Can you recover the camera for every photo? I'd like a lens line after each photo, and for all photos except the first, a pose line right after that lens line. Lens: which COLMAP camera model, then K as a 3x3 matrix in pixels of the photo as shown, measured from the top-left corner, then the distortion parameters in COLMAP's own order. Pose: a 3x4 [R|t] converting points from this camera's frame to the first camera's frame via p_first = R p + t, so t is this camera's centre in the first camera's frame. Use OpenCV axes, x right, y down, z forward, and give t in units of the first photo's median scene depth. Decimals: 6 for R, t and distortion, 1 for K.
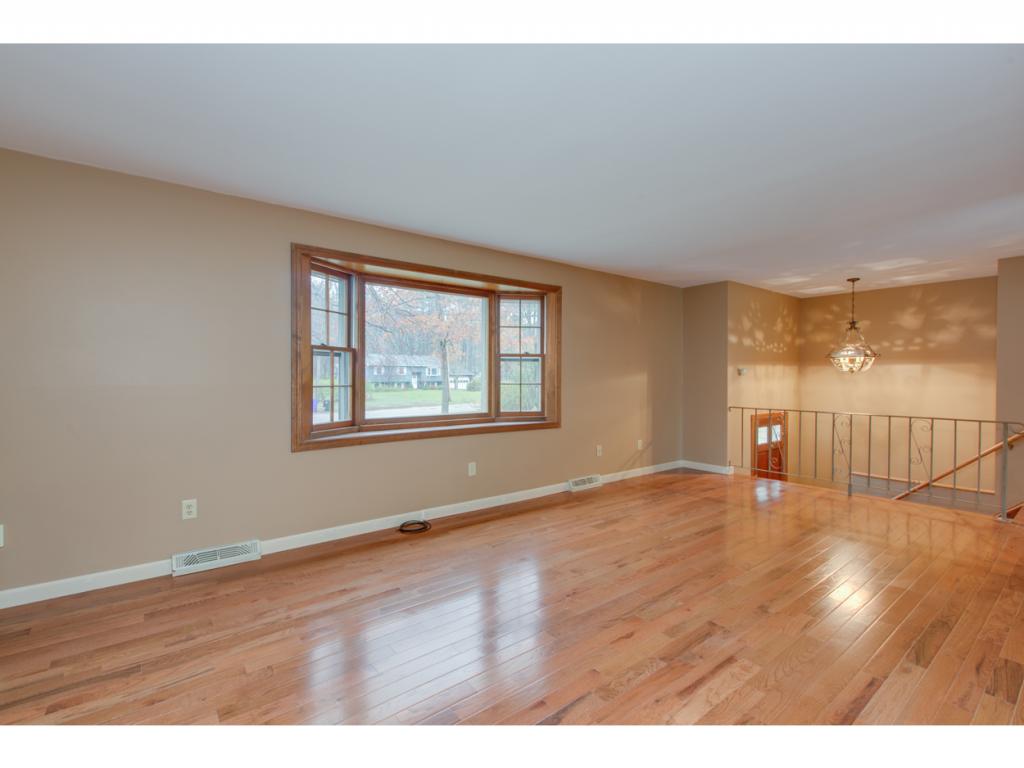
lens RADIAL K [[487.3, 0, 484.4], [0, 487.3, 386.8], [0, 0, 1]] dist [-0.000337, 0.001773]
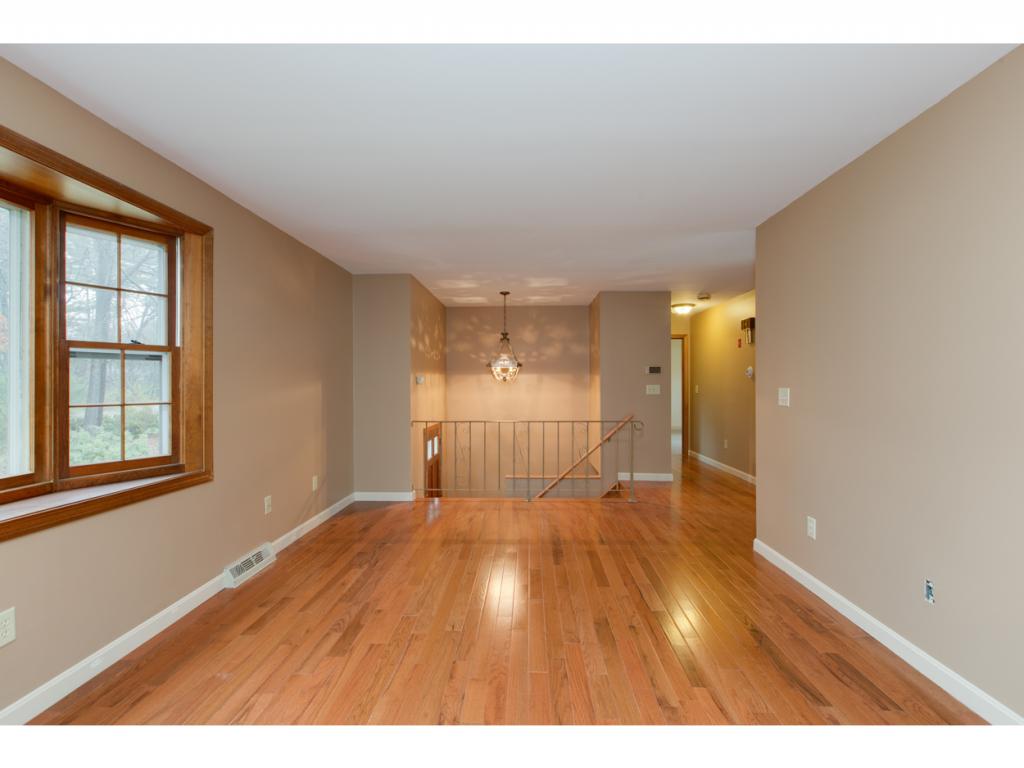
lens RADIAL K [[497.1, 0, 526.4], [0, 497.1, 385.1], [0, 0, 1]] dist [-0.001627, -0.000048]
pose [[0.611051, -0.005744, 0.791570, -0.073789], [0.023450, 0.999666, -0.010848, -0.010301], [-0.791244, 0.025191, 0.610982, 0.367845]]
